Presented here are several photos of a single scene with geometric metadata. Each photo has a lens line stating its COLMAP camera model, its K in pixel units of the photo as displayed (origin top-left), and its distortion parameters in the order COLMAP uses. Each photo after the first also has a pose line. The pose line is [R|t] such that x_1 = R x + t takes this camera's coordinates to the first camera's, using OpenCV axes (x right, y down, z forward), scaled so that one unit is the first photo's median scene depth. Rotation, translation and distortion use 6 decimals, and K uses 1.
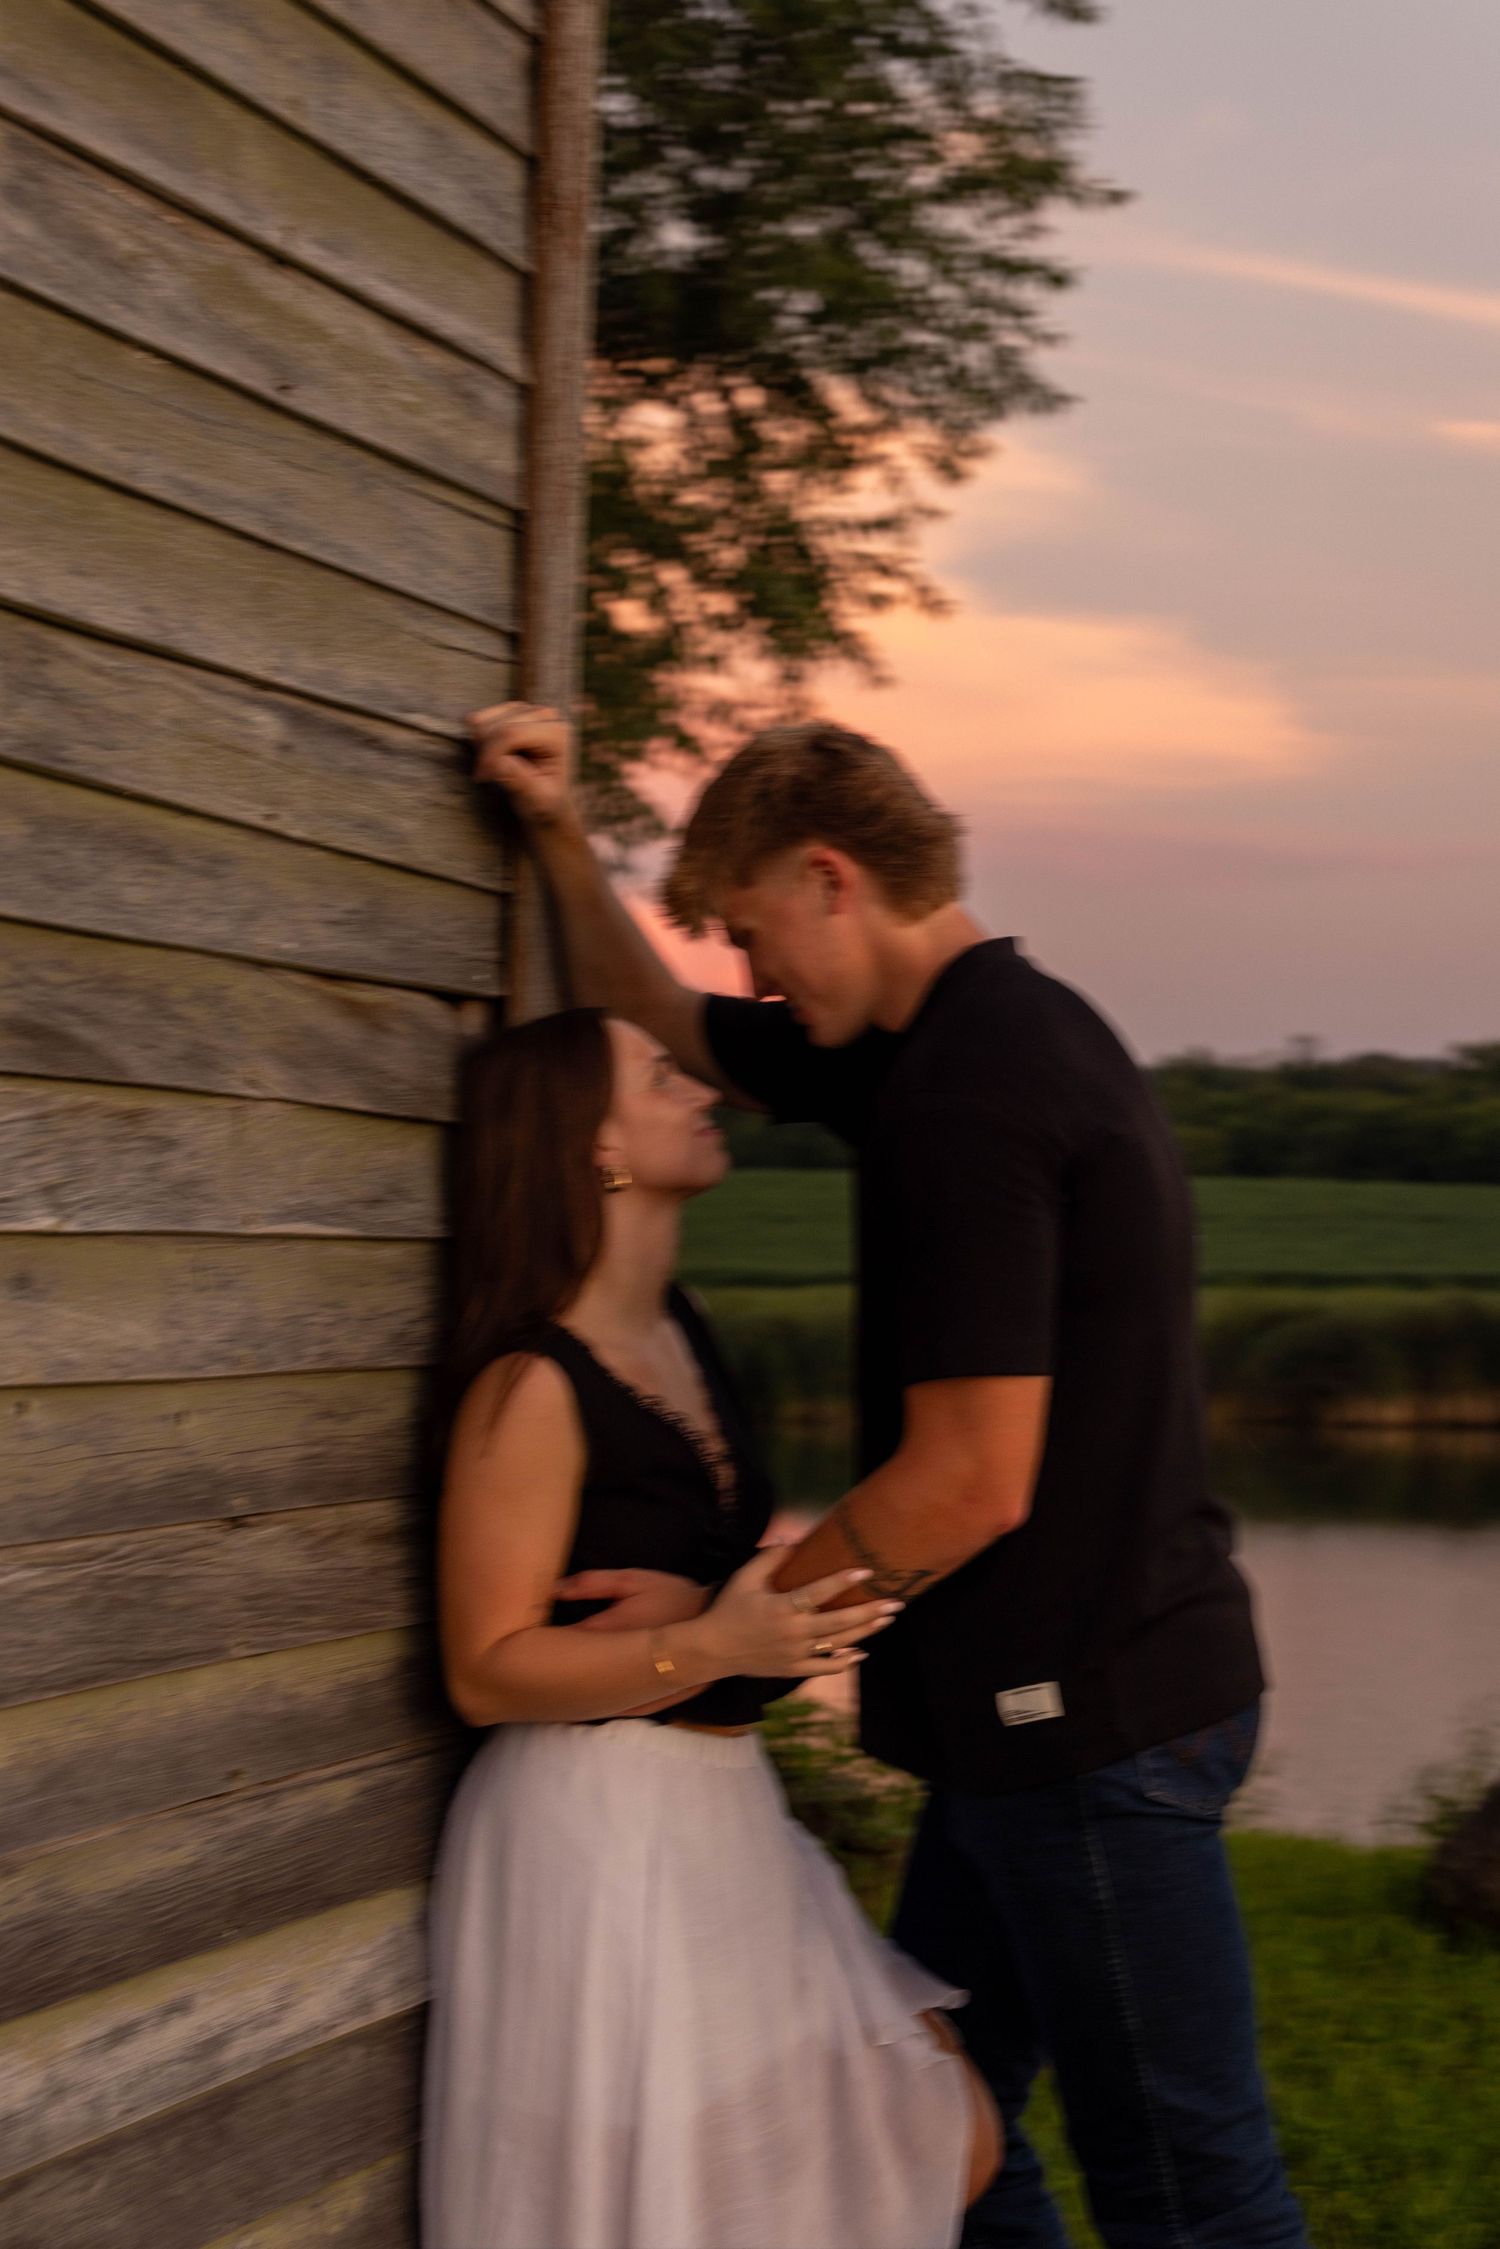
lens RADIAL K [[4278.6, 0, 750.0], [0, 4278.6, 1124.5], [0, 0, 1]] dist [-0.003595, 0.000862]
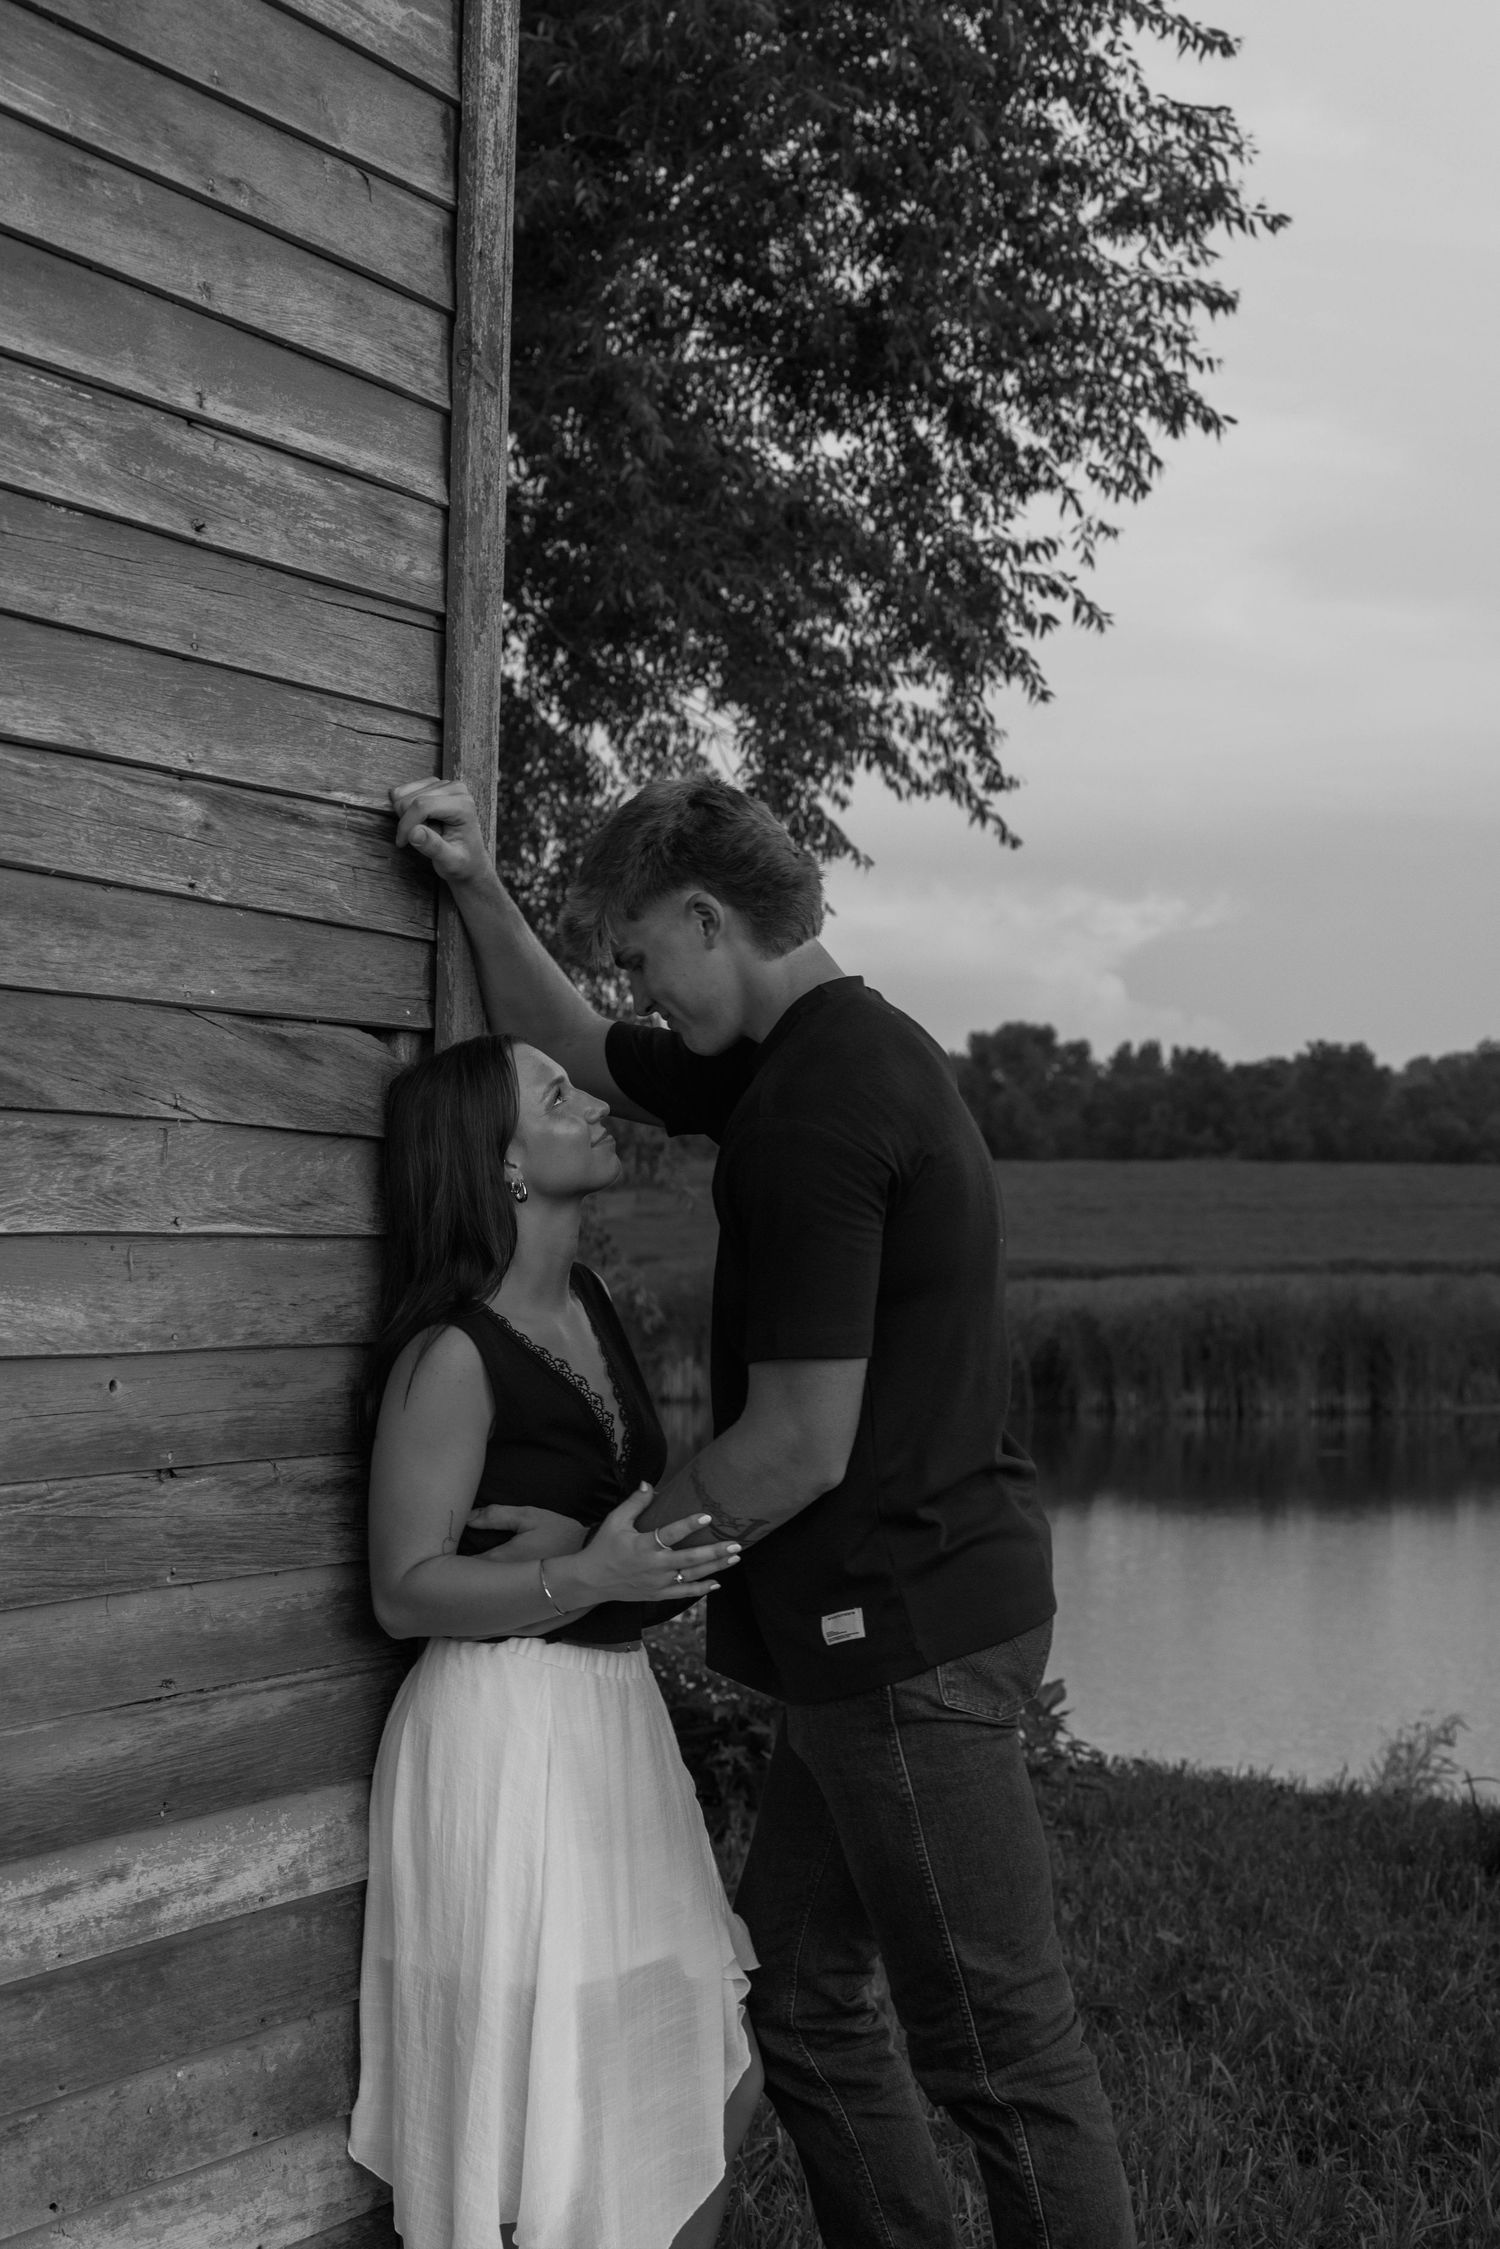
lens RADIAL K [[4407.3, 0, 750.0], [0, 4407.3, 1124.5], [0, 0, 1]] dist [0.032133, -0.257568]
pose [[0.995548, -0.011170, -0.093590, 0.152469], [0.011410, 0.999933, 0.002030, -0.005398], [0.093561, -0.003089, 0.995609, -0.207925]]
